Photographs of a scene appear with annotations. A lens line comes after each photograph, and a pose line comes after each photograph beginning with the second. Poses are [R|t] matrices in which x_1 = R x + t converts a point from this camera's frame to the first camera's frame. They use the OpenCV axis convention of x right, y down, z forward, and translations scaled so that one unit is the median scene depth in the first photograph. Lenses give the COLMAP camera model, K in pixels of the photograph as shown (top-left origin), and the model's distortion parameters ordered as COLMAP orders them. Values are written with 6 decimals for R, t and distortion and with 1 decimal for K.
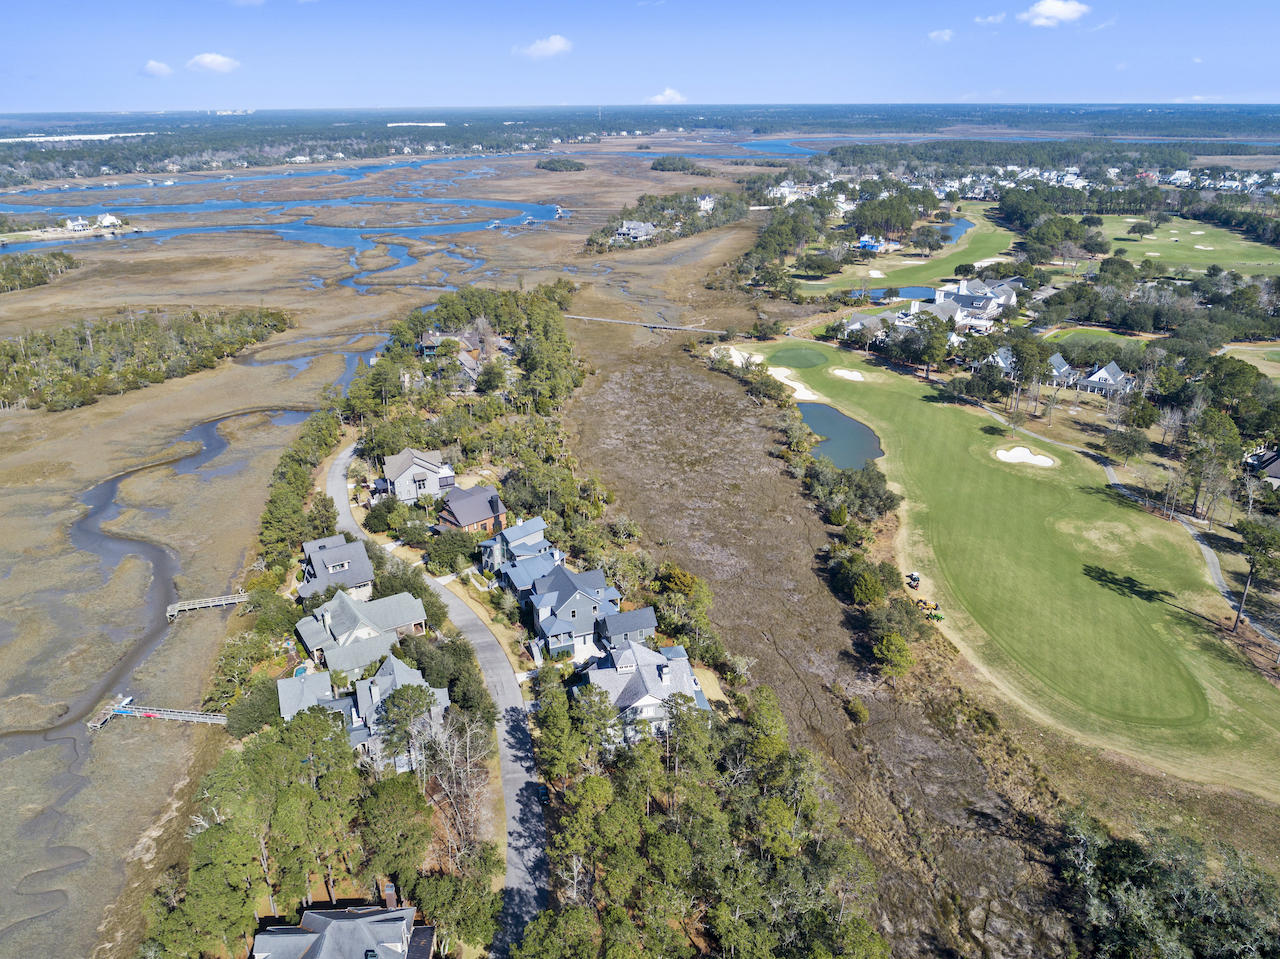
lens RADIAL K [[961.2, 0, 640.0], [0, 961.2, 479.5], [0, 0, 1]] dist [-0.027430, 0.013601]
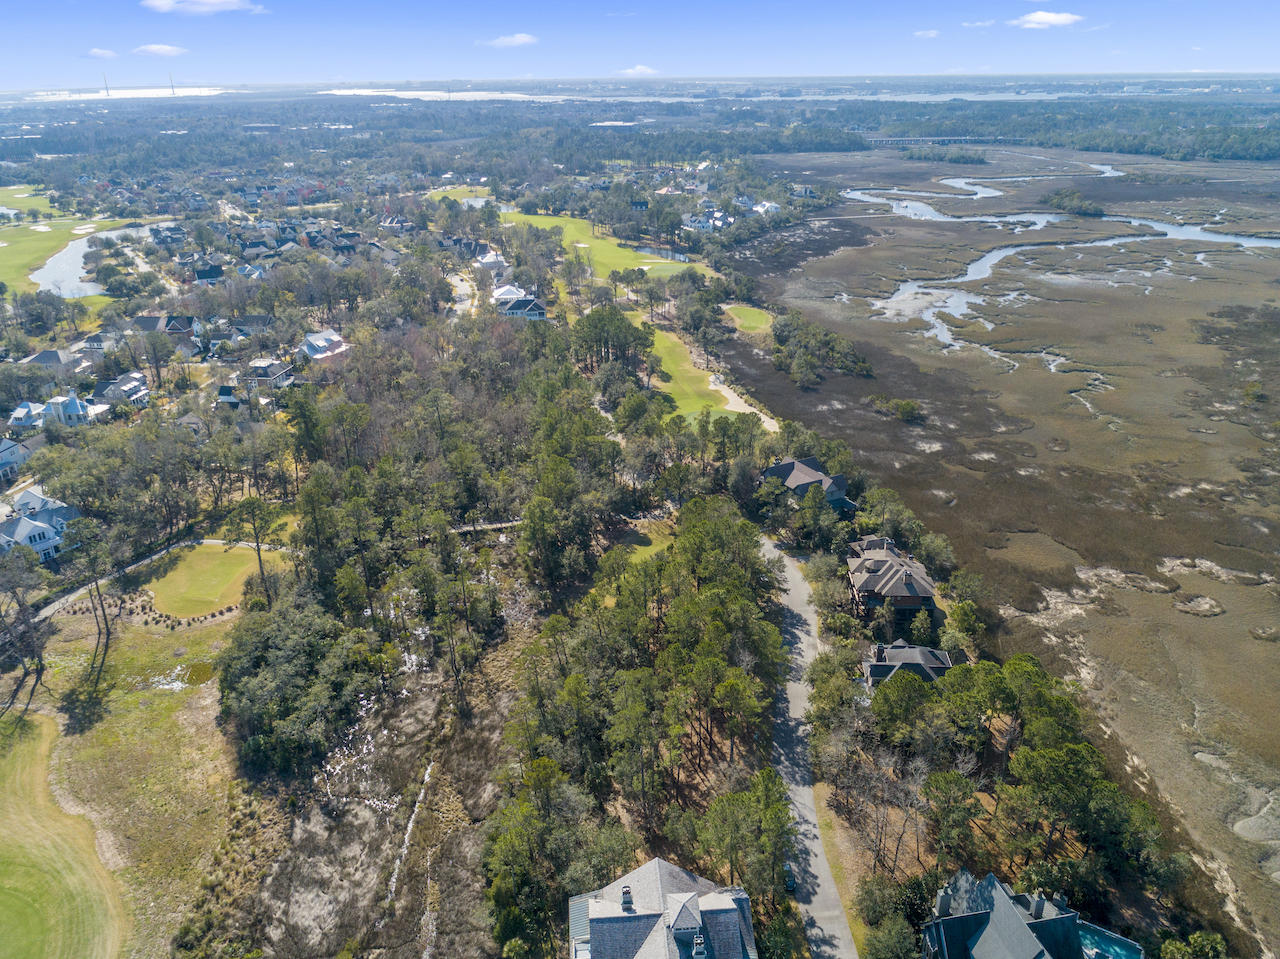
lens RADIAL K [[961.2, 0, 640.0], [0, 961.2, 479.5], [0, 0, 1]] dist [-0.027430, 0.013601]
pose [[-0.990681, -0.037403, 0.130965, -0.029369], [0.066054, 0.708969, 0.702139, -0.233066], [-0.119112, 0.704247, -0.699892, 0.586219]]
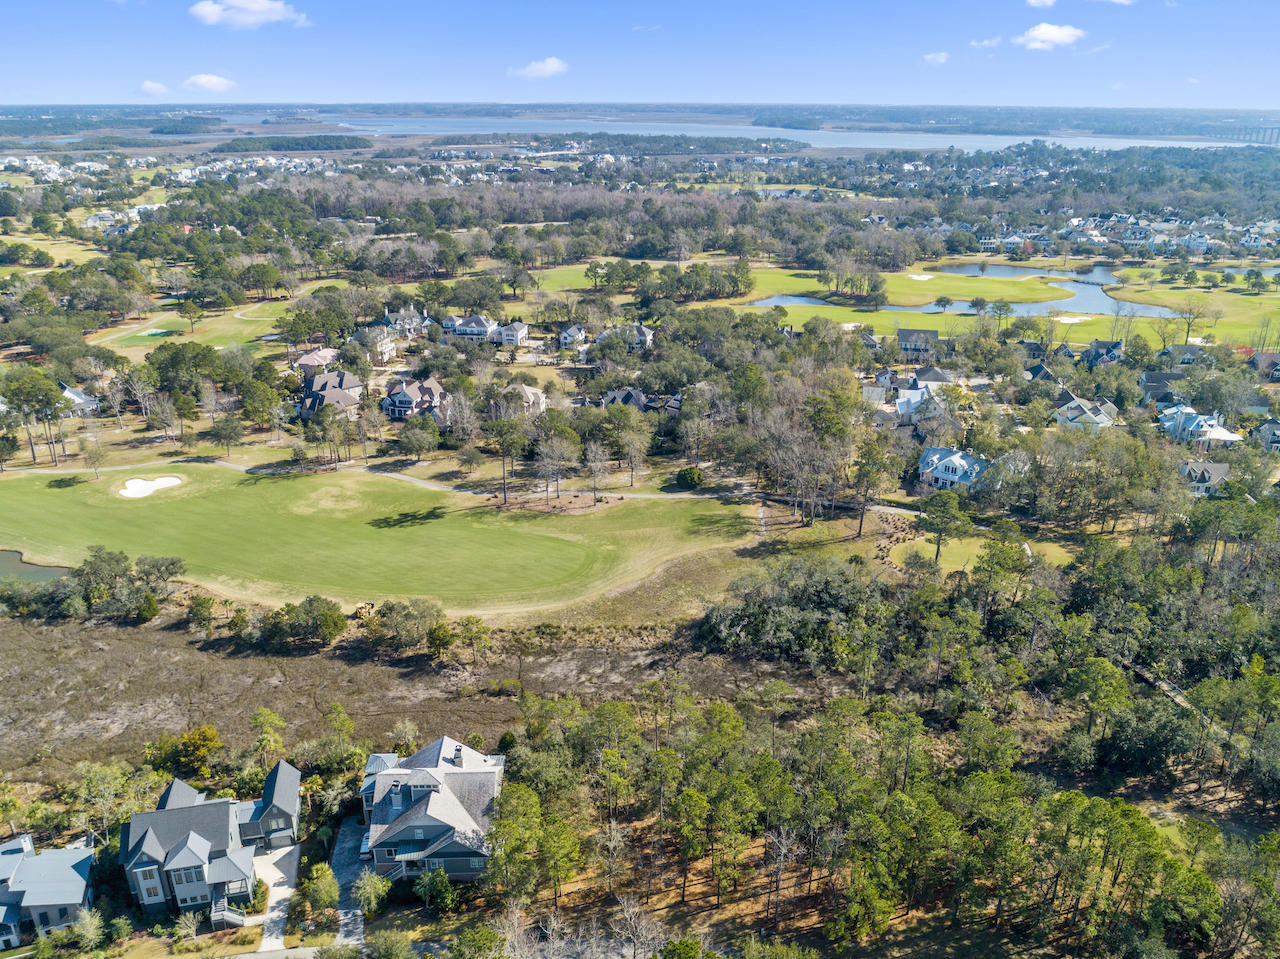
lens RADIAL K [[961.2, 0, 640.0], [0, 961.2, 479.5], [0, 0, 1]] dist [-0.027430, 0.013601]
pose [[0.170866, -0.360360, 0.917031, -0.303708], [0.361827, 0.888638, 0.281785, -0.097460], [-0.916453, 0.283660, 0.282226, 0.244072]]
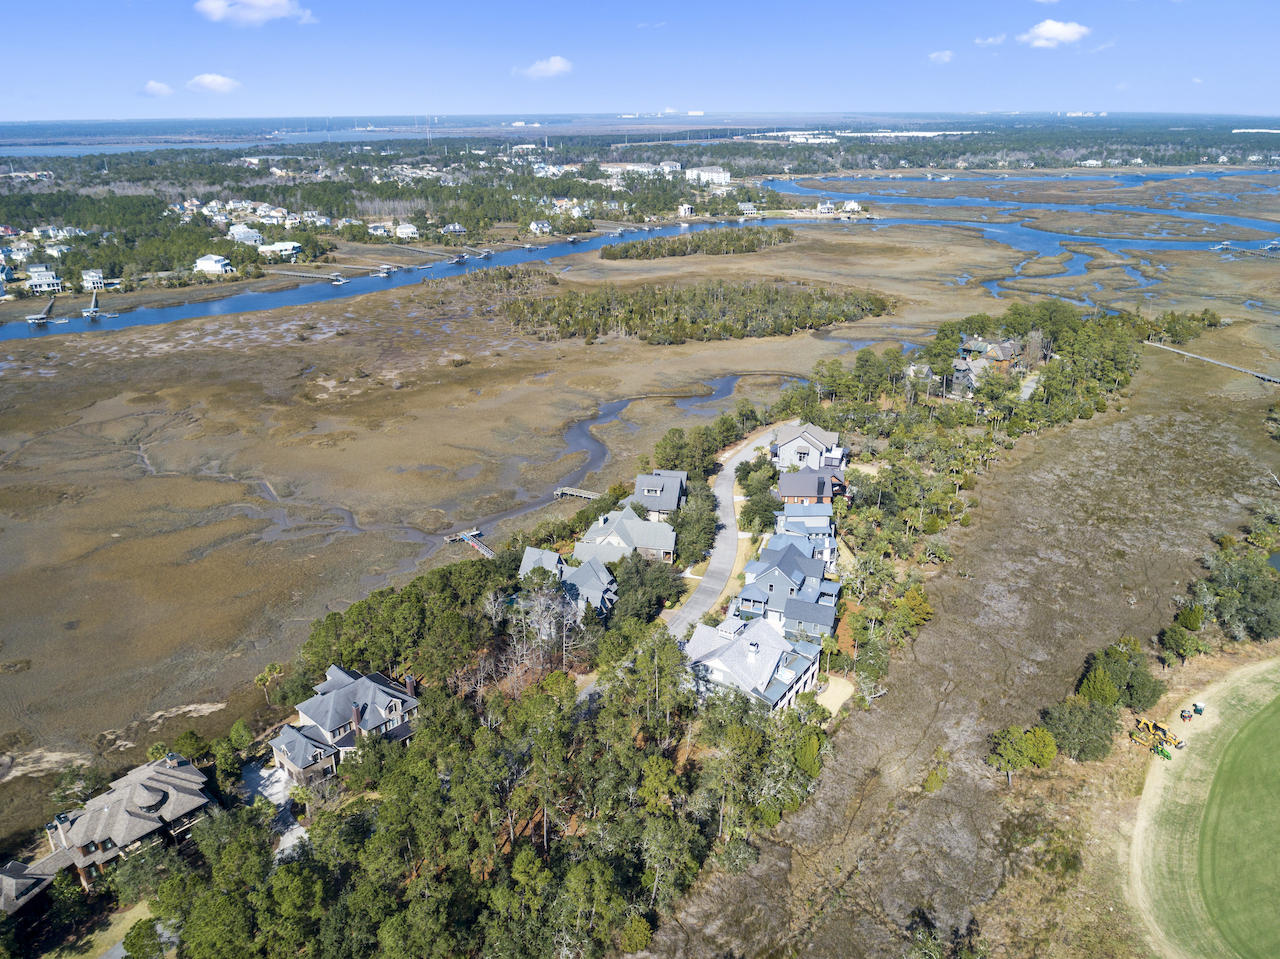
lens RADIAL K [[961.2, 0, 640.0], [0, 961.2, 479.5], [0, 0, 1]] dist [-0.027430, 0.013601]
pose [[0.696930, 0.260734, -0.668062, 0.272078], [-0.261490, 0.959821, 0.101814, -0.024141], [0.667766, 0.103734, 0.737108, 0.058884]]
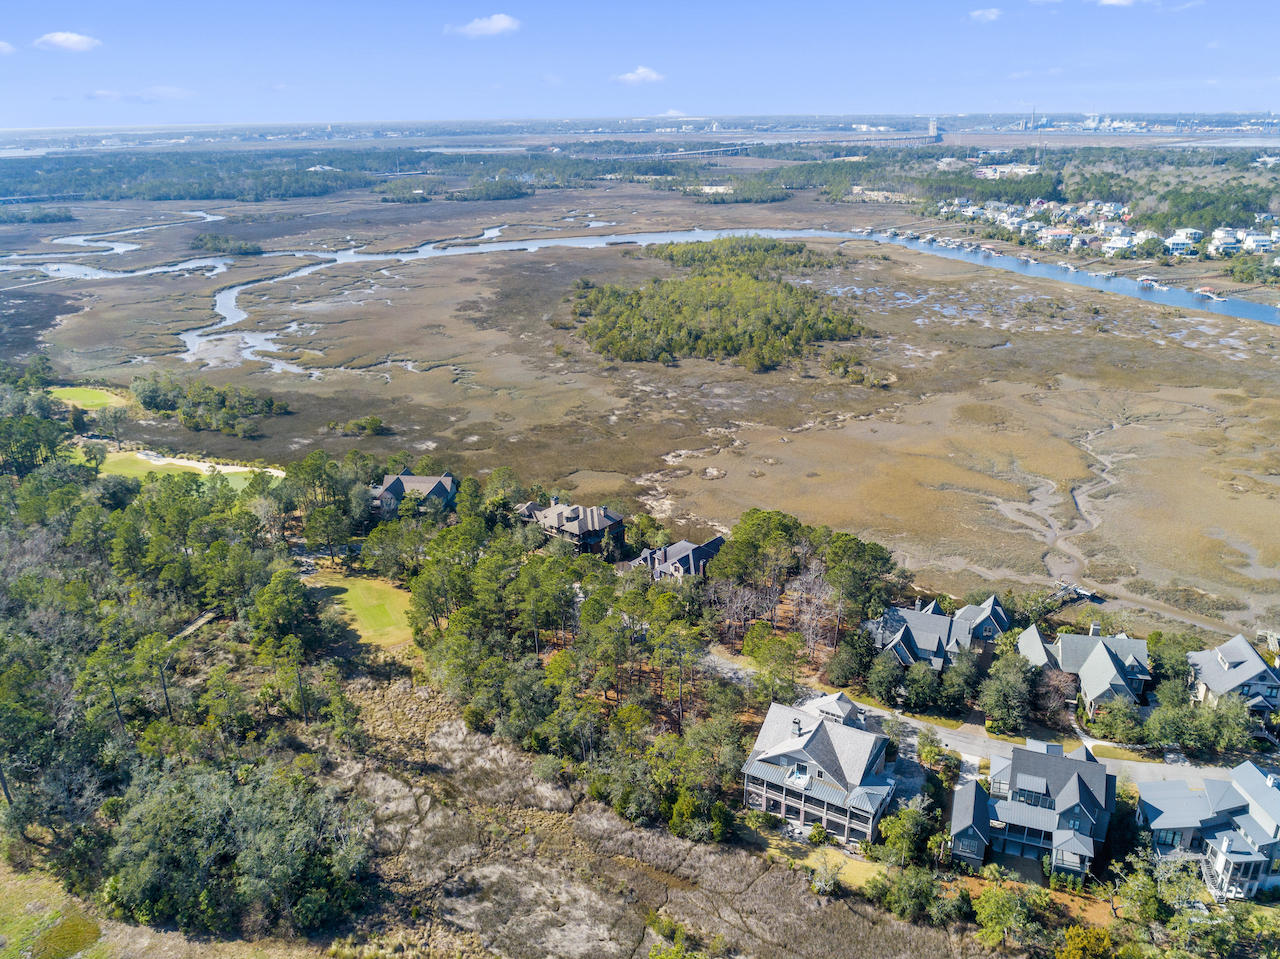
lens RADIAL K [[961.2, 0, 640.0], [0, 961.2, 479.5], [0, 0, 1]] dist [-0.027430, 0.013601]
pose [[-0.686359, 0.275385, -0.673108, 0.311415], [-0.253746, 0.776694, 0.576506, -0.216985], [0.681560, 0.566489, -0.463213, 0.547234]]
